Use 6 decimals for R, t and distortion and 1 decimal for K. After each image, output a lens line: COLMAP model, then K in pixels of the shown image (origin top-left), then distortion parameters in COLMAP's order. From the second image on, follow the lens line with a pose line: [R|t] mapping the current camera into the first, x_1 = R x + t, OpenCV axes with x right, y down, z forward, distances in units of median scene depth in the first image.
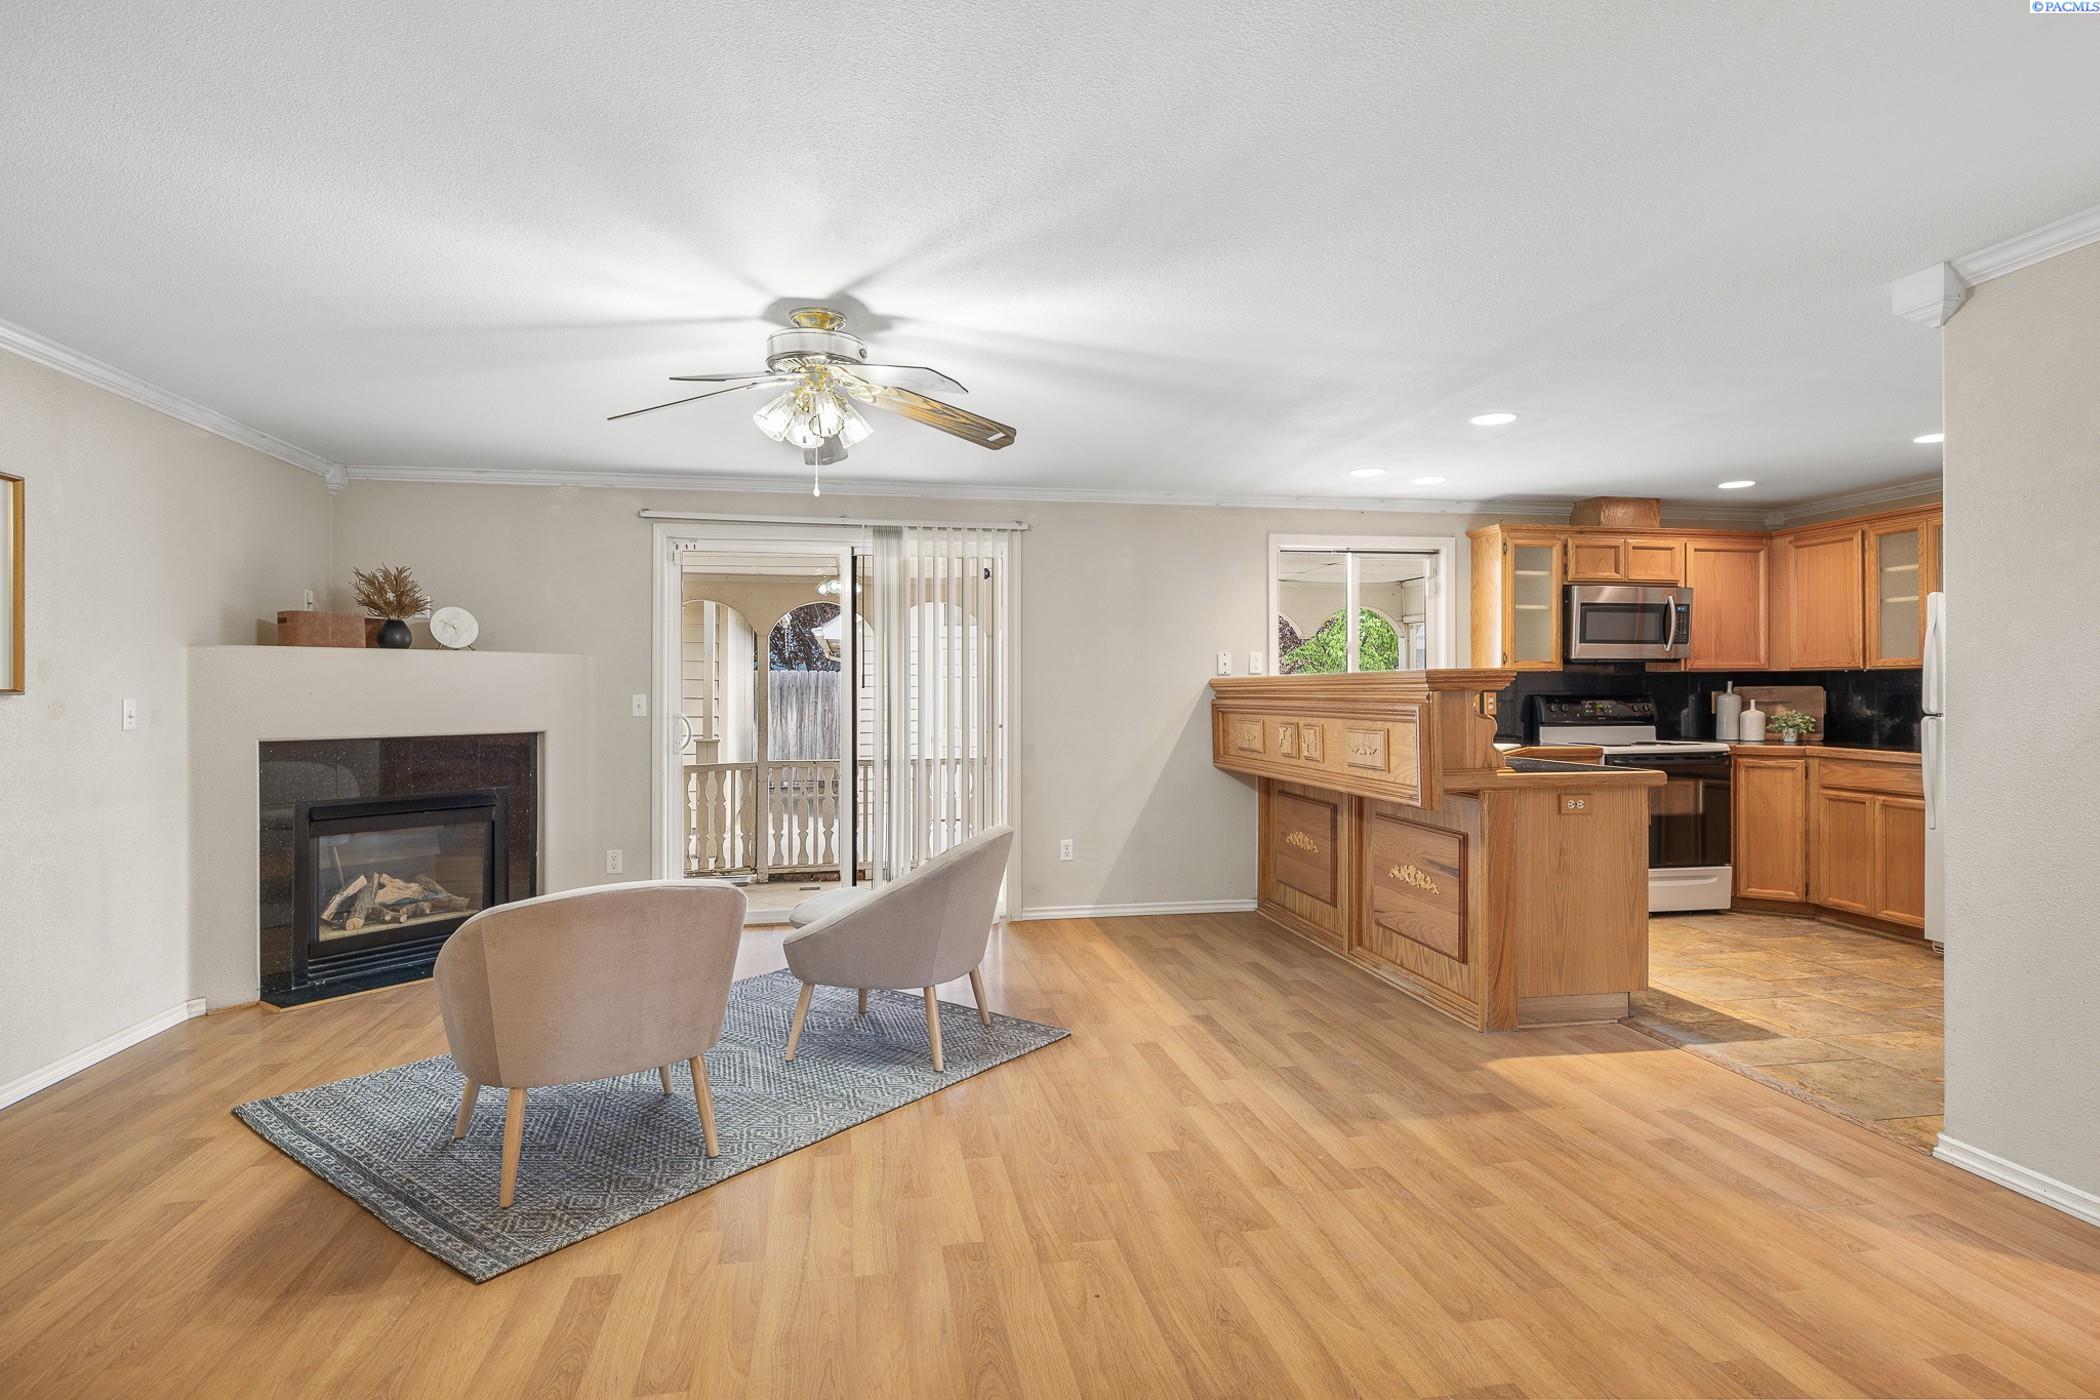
lens RADIAL K [[1102.9, 0, 1052.0], [0, 1102.9, 685.1], [0, 0, 1]] dist [-0.002221, -0.000079]
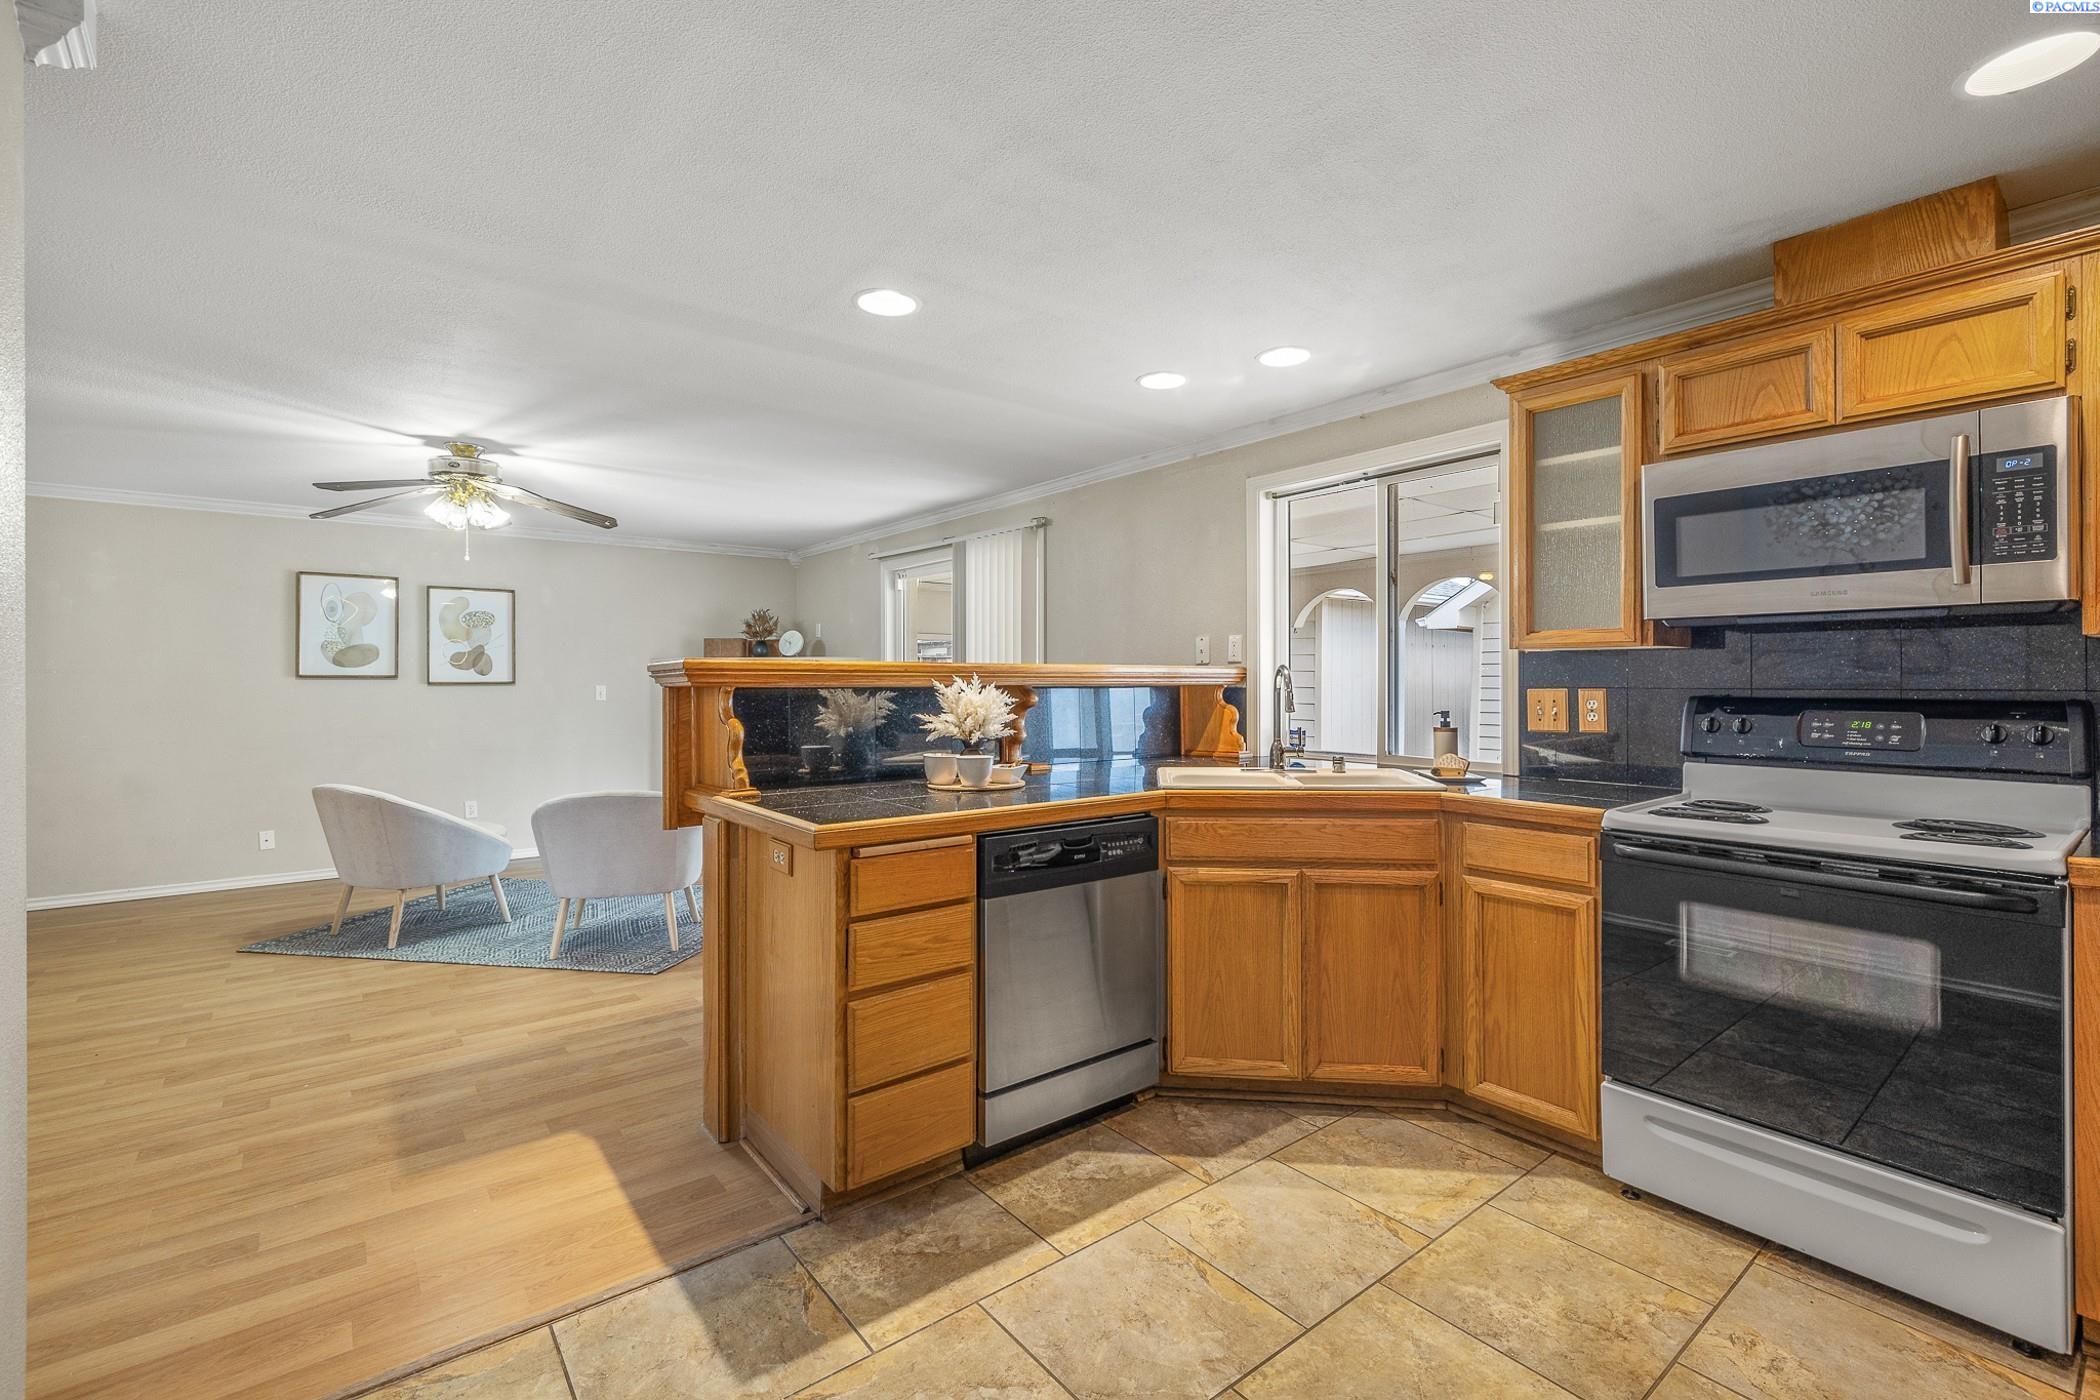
lens RADIAL K [[911.9, 0, 1051.5], [0, 911.9, 683.2], [0, 0, 1]] dist [0.003435, 0.000688]
pose [[0.469836, 0.004665, -0.882742, 0.742902], [0.004331, 0.999962, 0.007590, -0.001379], [0.882743, -0.007389, 0.469798, 0.628974]]
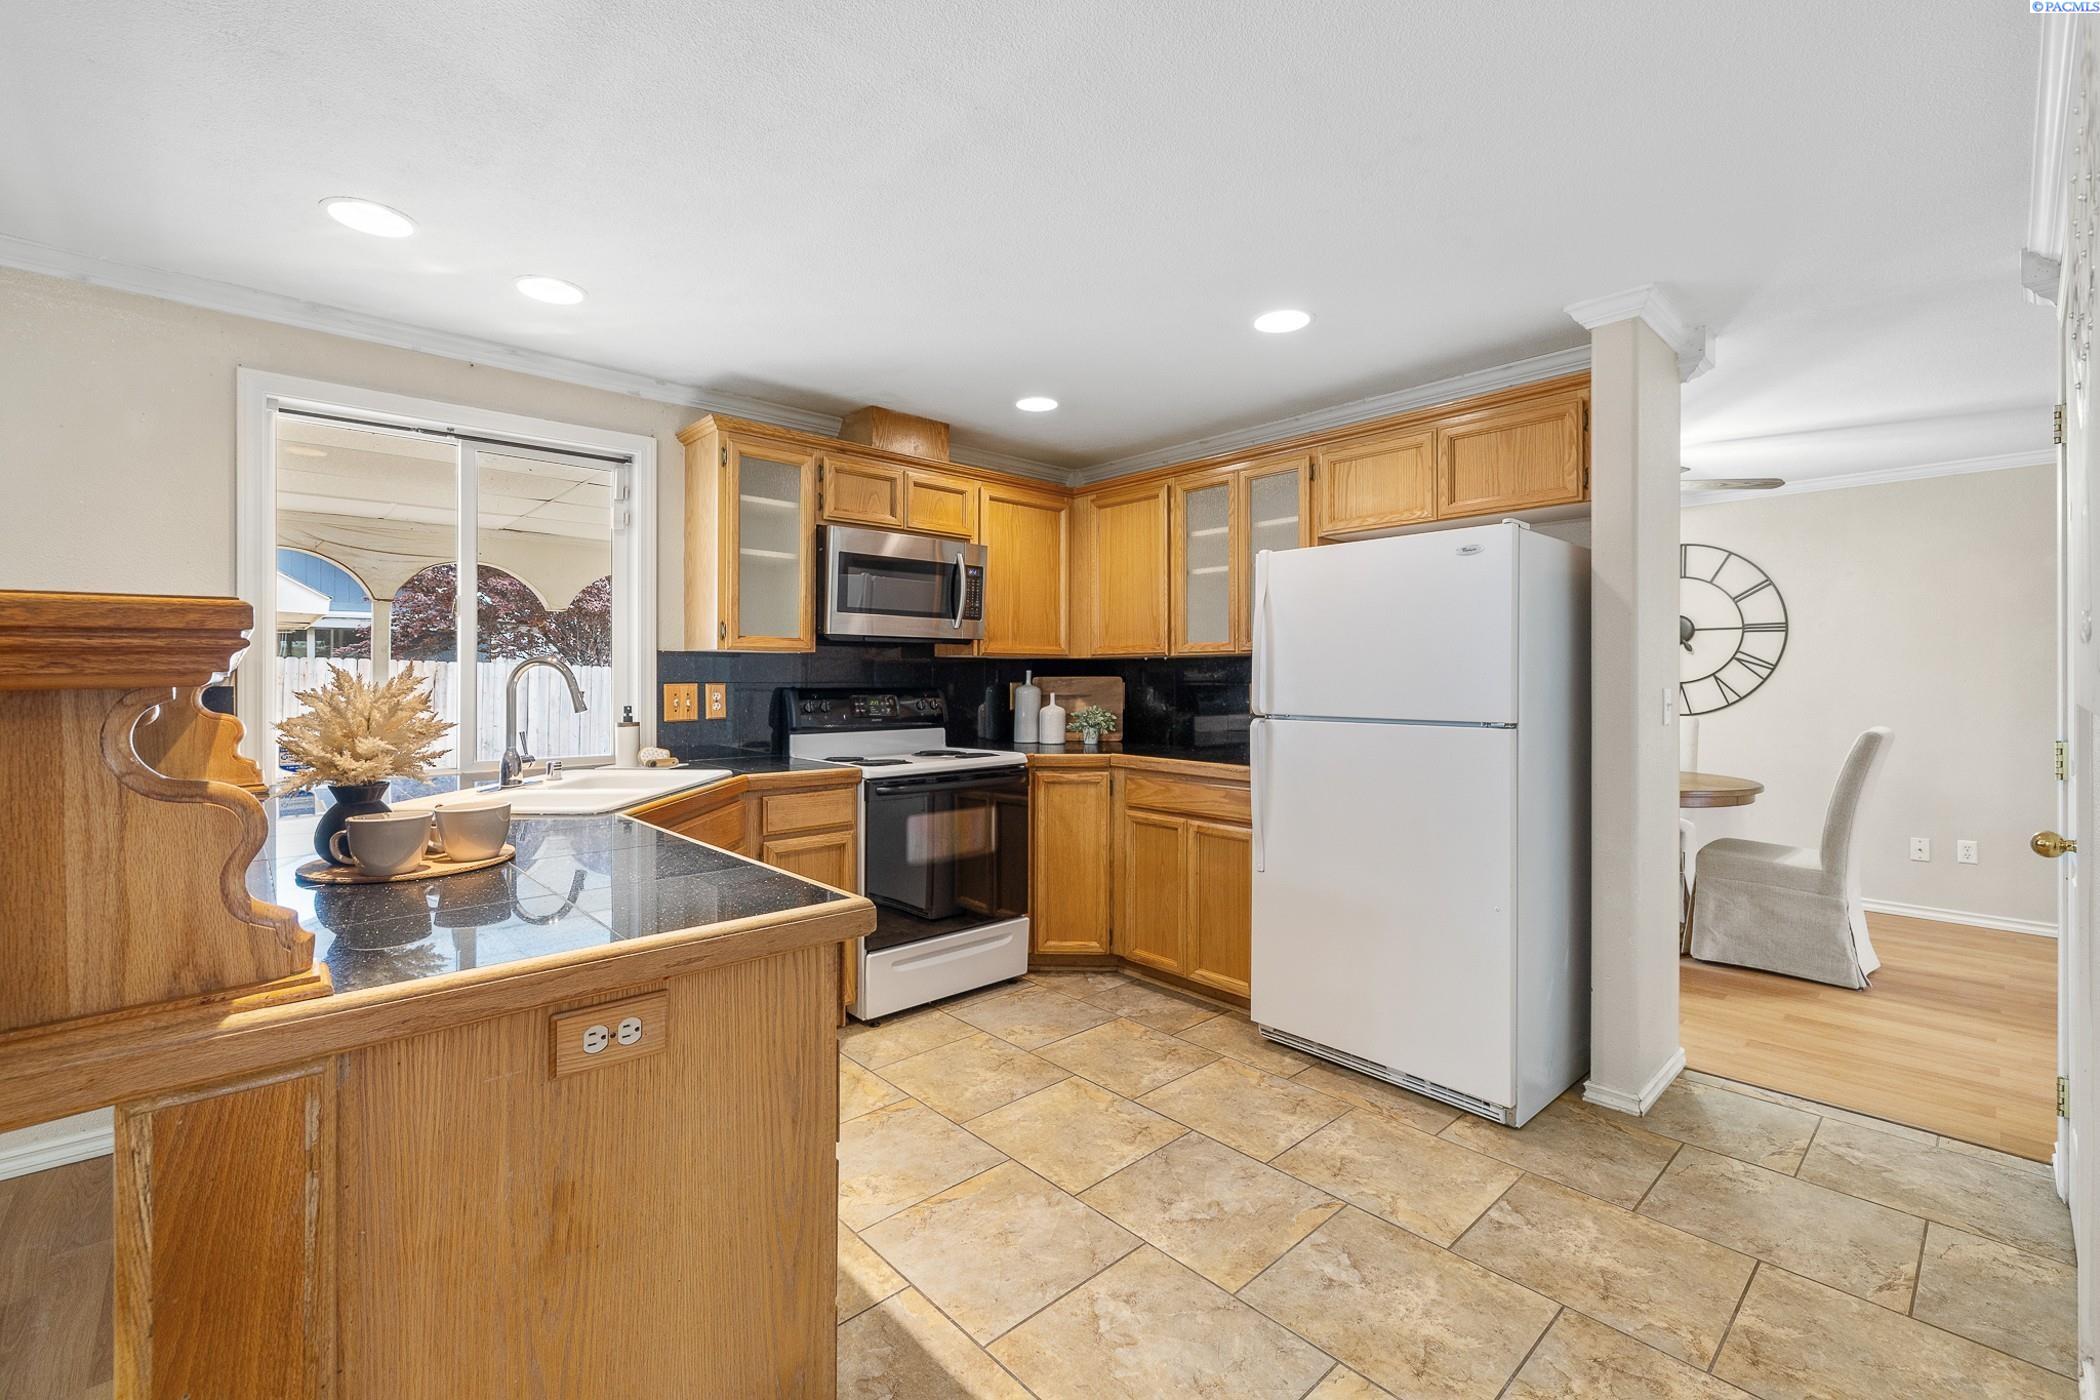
lens RADIAL K [[887.1, 0, 1039.9], [0, 887.1, 680.2], [0, 0, 1]] dist [0.001985, 0.000303]
pose [[0.847888, 0.001690, 0.530173, 0.314211], [-0.005265, 0.999972, 0.005232, 0.000327], [-0.530149, -0.007228, 0.847874, 0.503456]]
